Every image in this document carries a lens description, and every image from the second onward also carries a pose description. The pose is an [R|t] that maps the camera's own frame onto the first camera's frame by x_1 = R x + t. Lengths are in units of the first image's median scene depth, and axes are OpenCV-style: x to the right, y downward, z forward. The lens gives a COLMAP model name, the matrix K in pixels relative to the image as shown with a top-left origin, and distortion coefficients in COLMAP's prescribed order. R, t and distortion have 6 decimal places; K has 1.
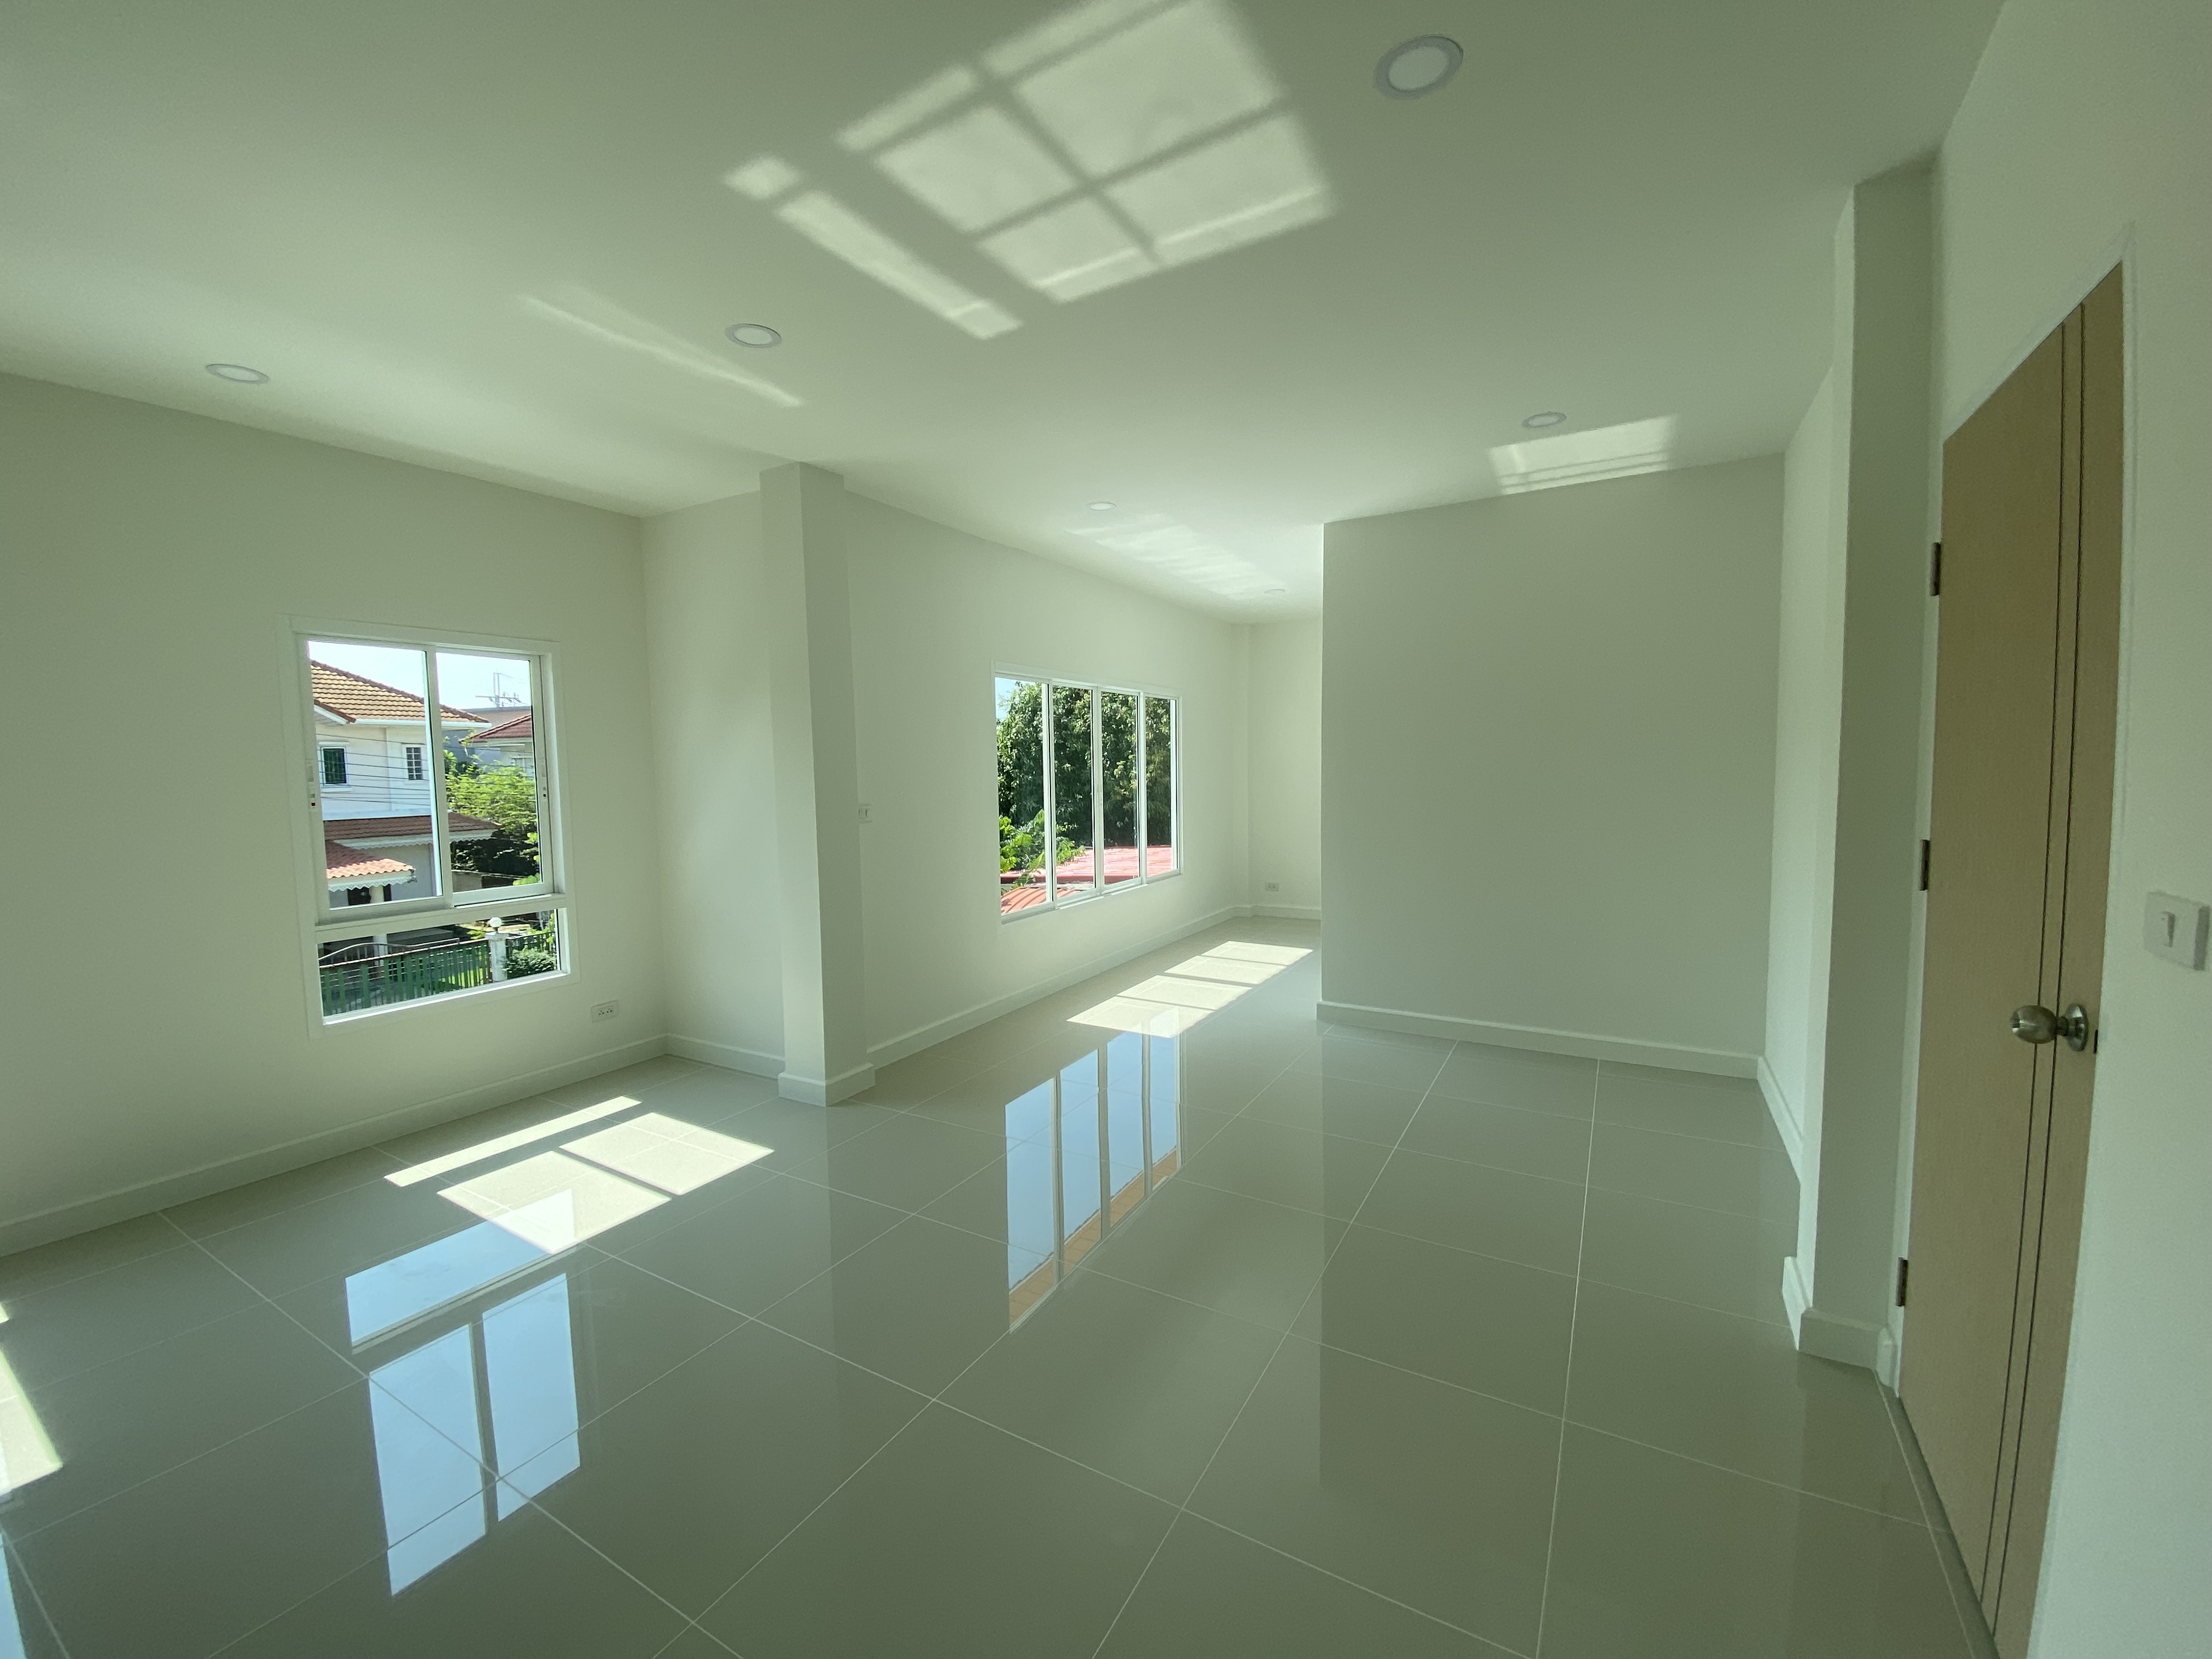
lens RADIAL K [[897.0, 0, 1095.2], [0, 897.0, 823.3], [0, 0, 1]] dist [0.025115, -0.016393]
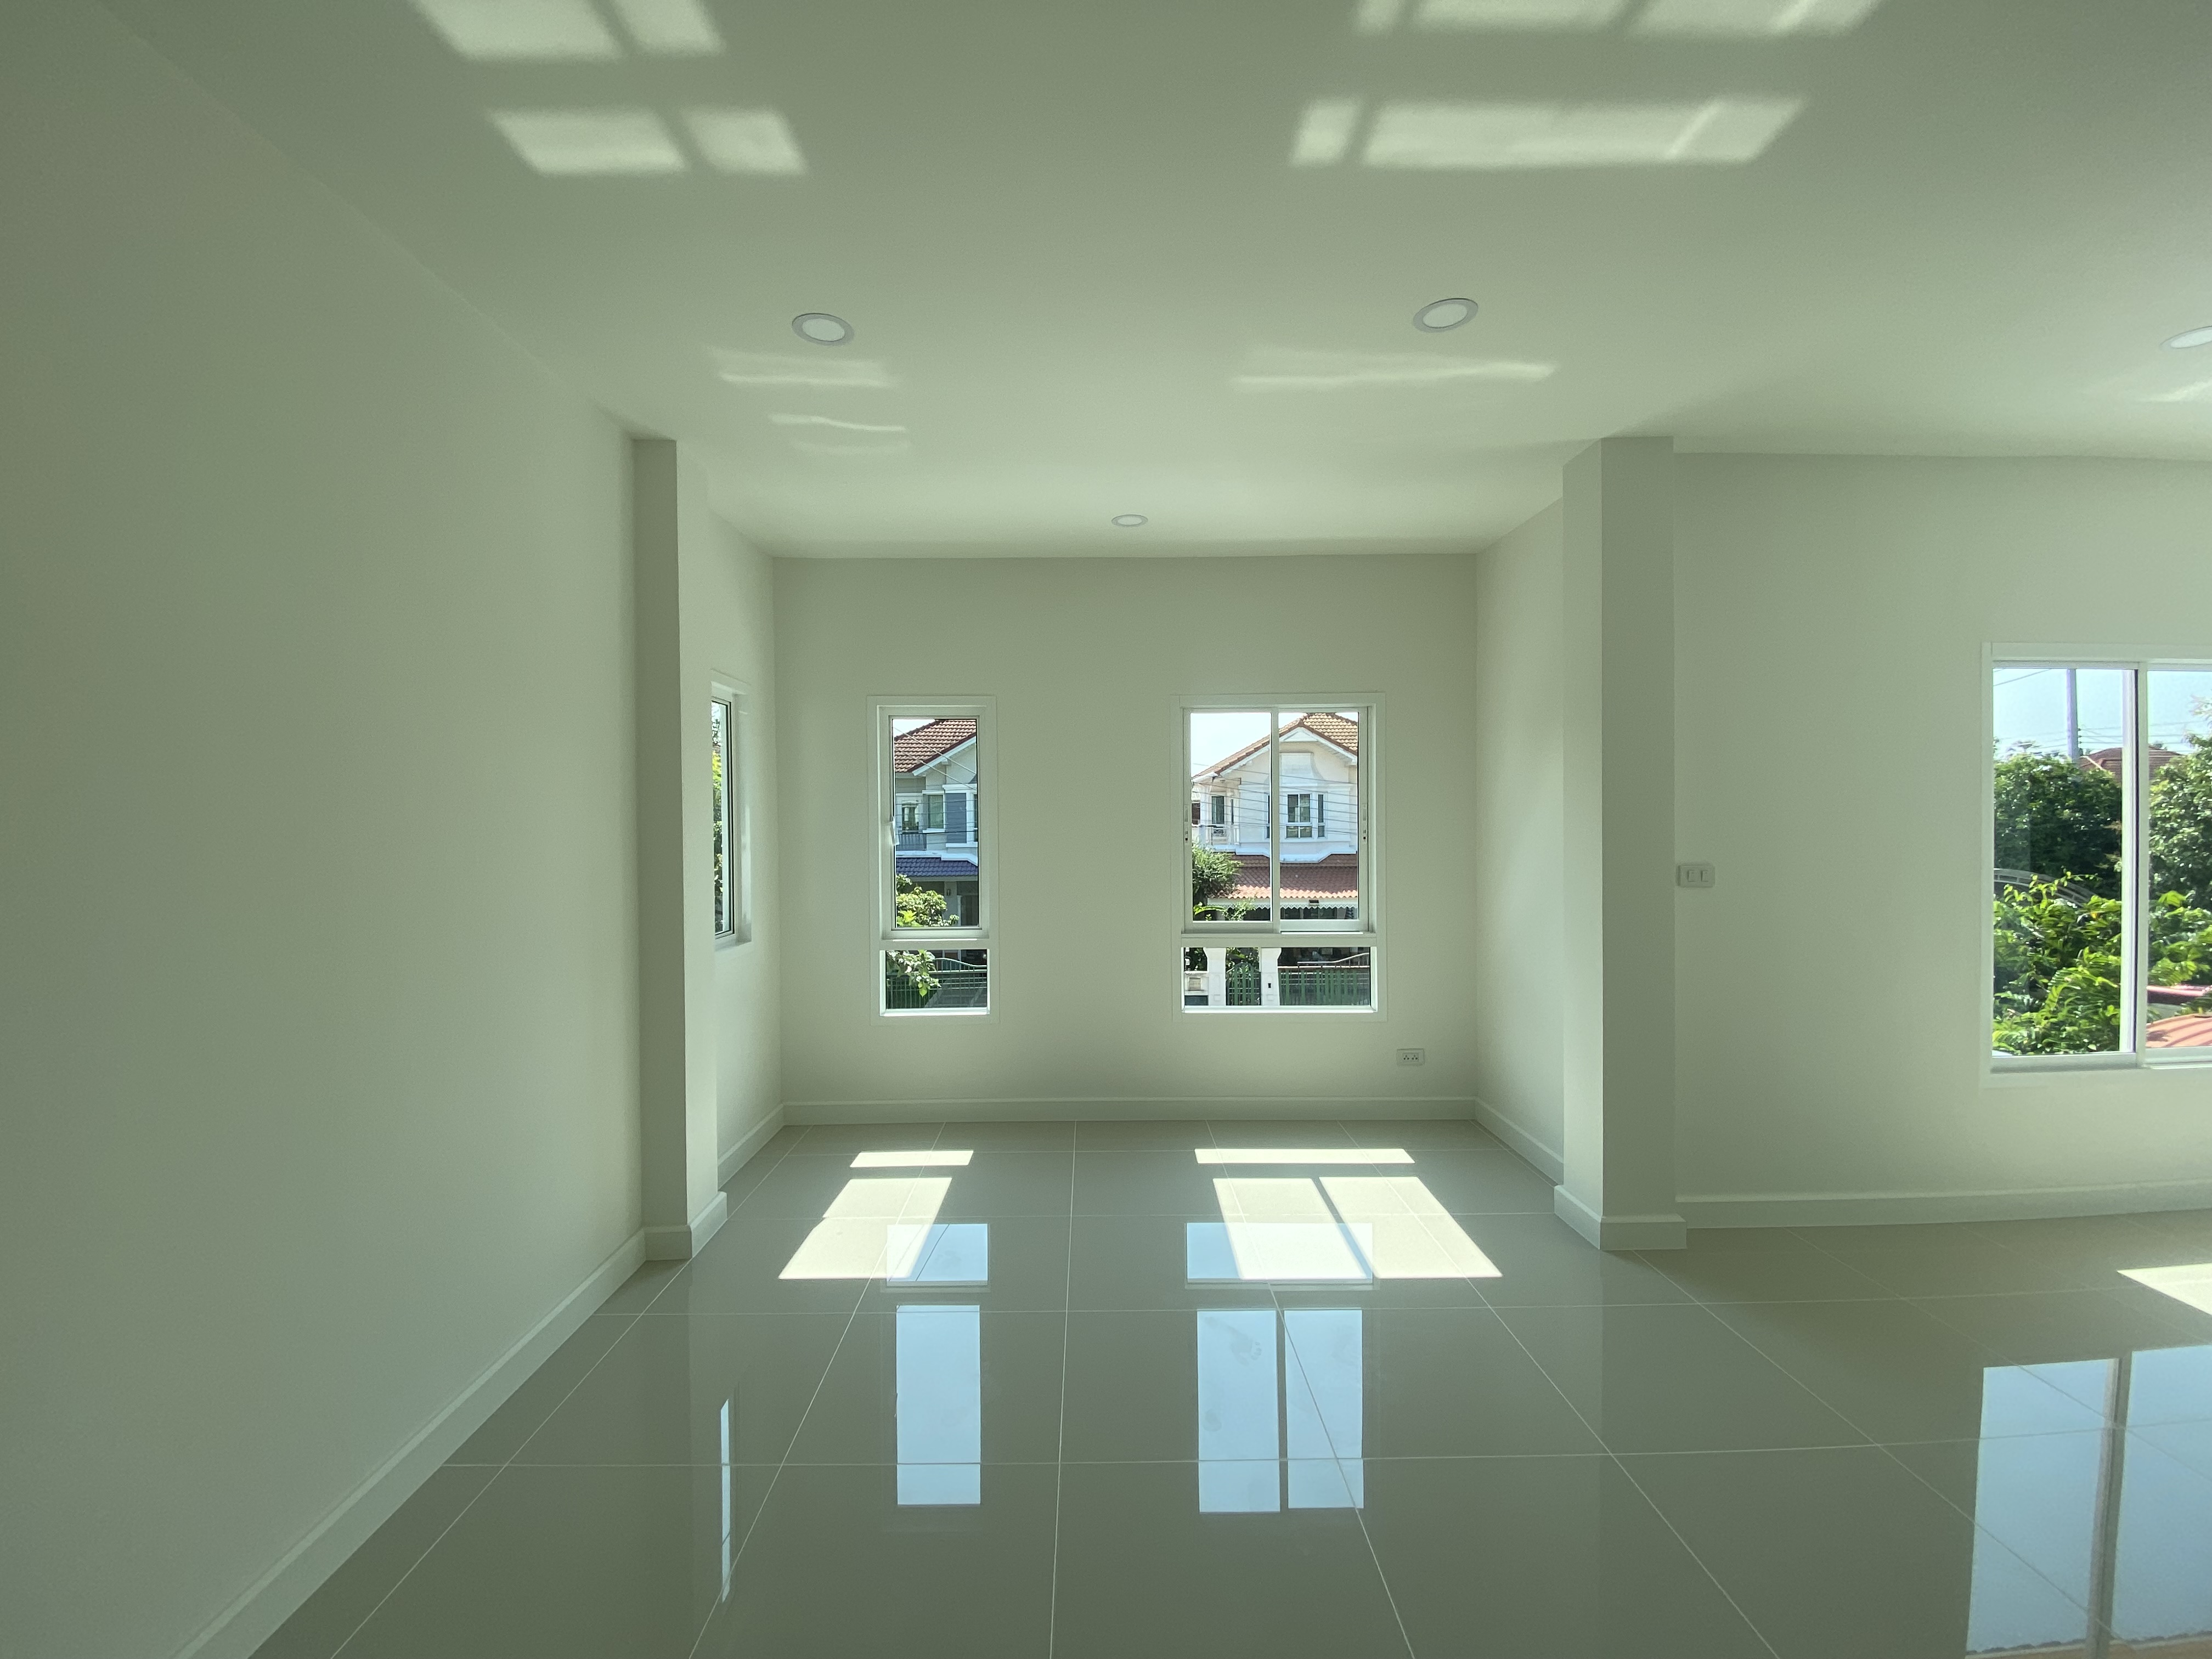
lens RADIAL K [[897.0, 0, 1095.2], [0, 897.0, 823.3], [0, 0, 1]] dist [0.025115, -0.016393]
pose [[0.519130, 0.019731, -0.854467, 0.132992], [-0.057810, 0.998255, -0.012071, -0.017916], [0.852738, 0.055663, 0.519365, 0.200997]]
